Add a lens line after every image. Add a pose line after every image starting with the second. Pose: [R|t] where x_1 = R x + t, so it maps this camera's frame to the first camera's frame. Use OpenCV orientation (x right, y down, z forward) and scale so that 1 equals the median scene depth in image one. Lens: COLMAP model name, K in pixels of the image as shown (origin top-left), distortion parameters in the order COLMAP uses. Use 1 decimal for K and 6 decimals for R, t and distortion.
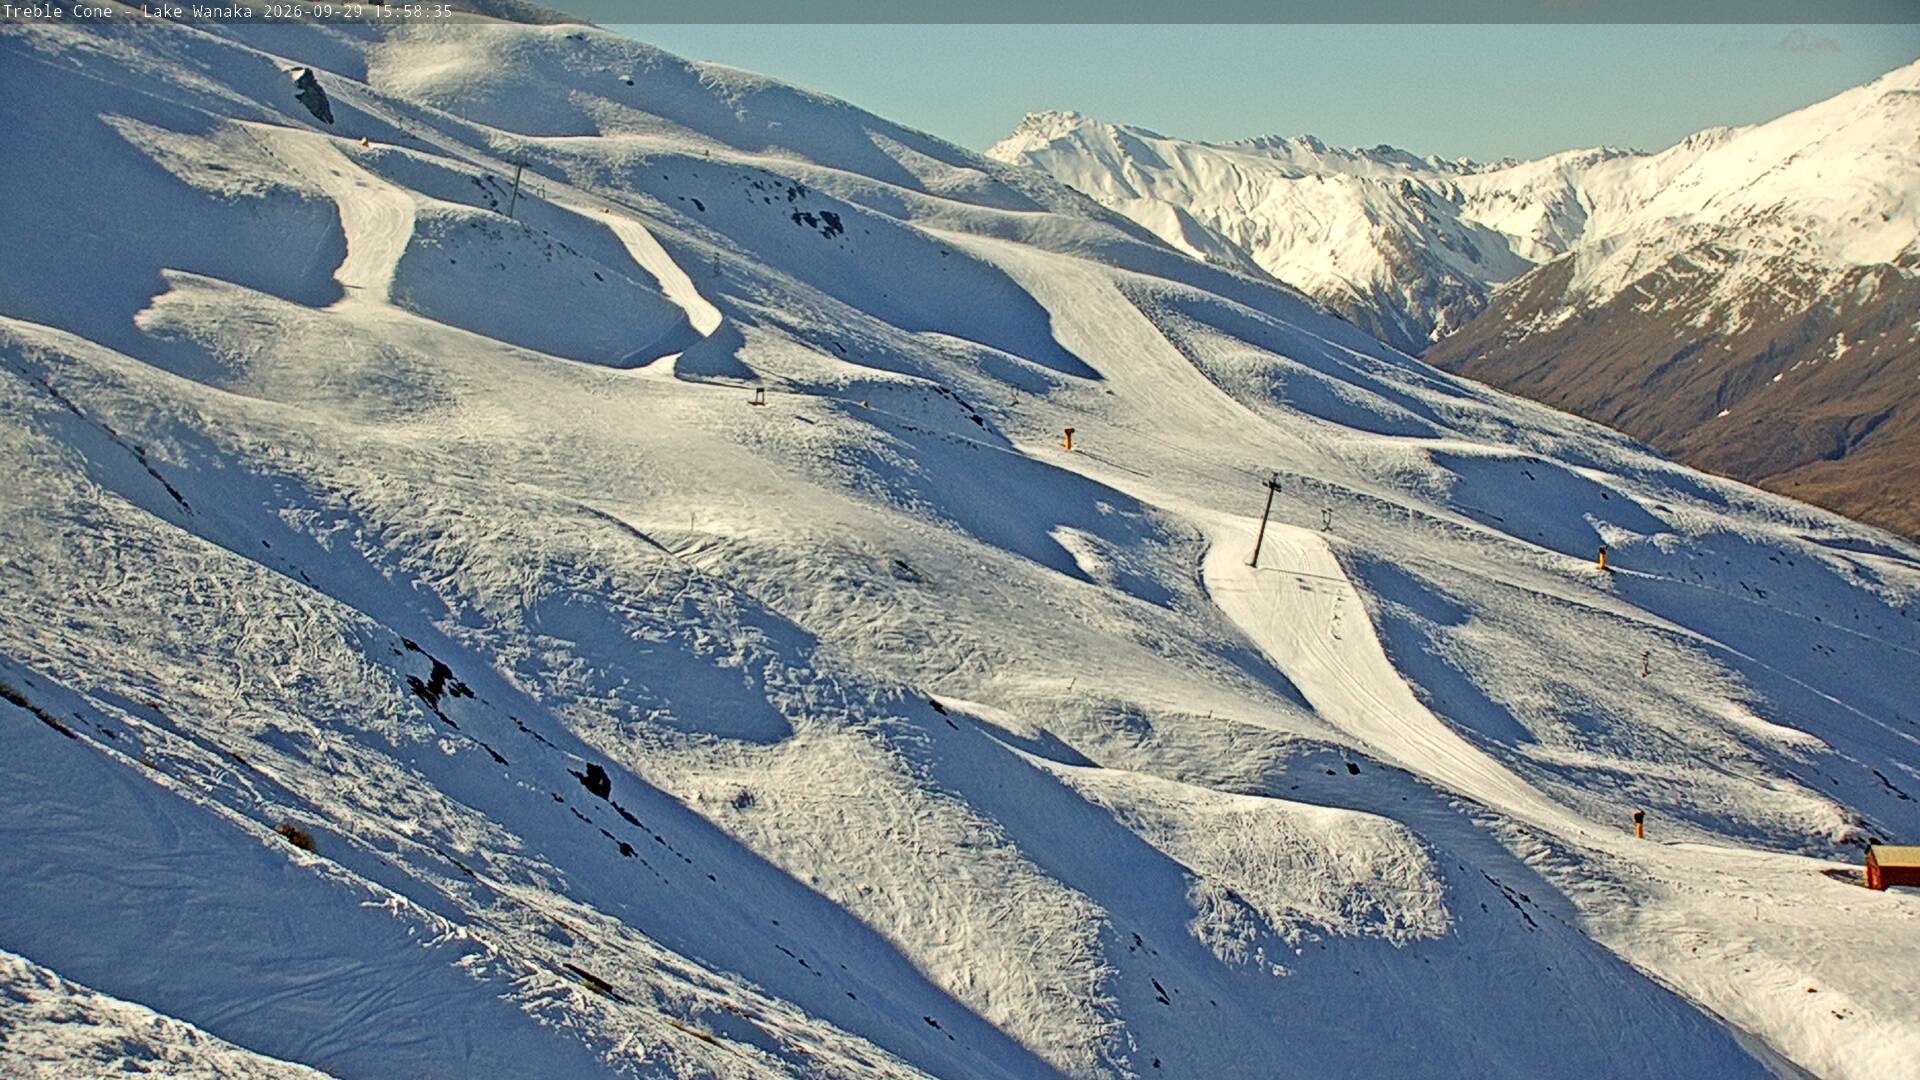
lens RADIAL K [[1682.1, 0, 995.1], [0, 1682.1, 543.1], [0, 0, 1]] dist [-0.058339, 0.000288]
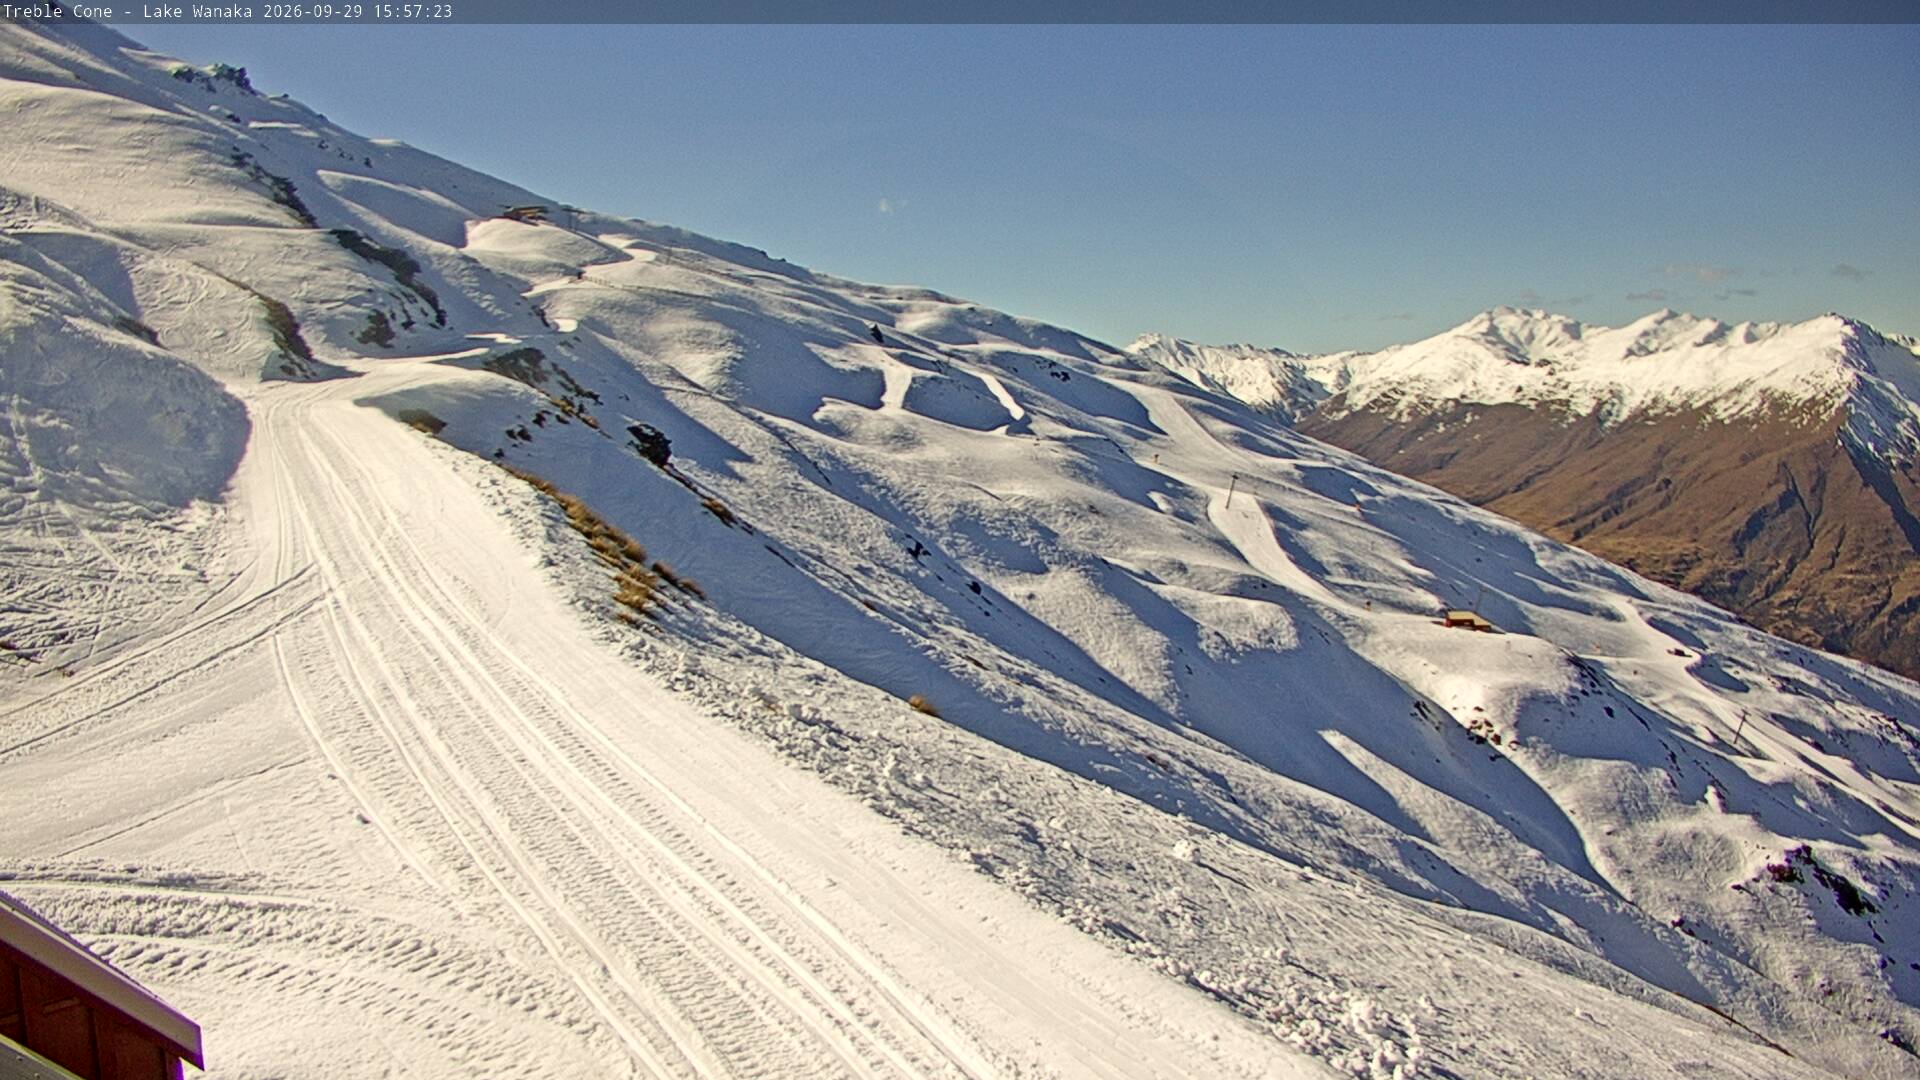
lens RADIAL K [[1682.1, 0, 995.1], [0, 1682.1, 543.1], [0, 0, 1]] dist [-0.058339, 0.000288]
pose [[0.995837, 0.007245, -0.090867, 0.033976], [-0.004477, 0.999521, 0.030639, -0.010487], [0.091045, -0.030104, 0.995392, -1.667519]]
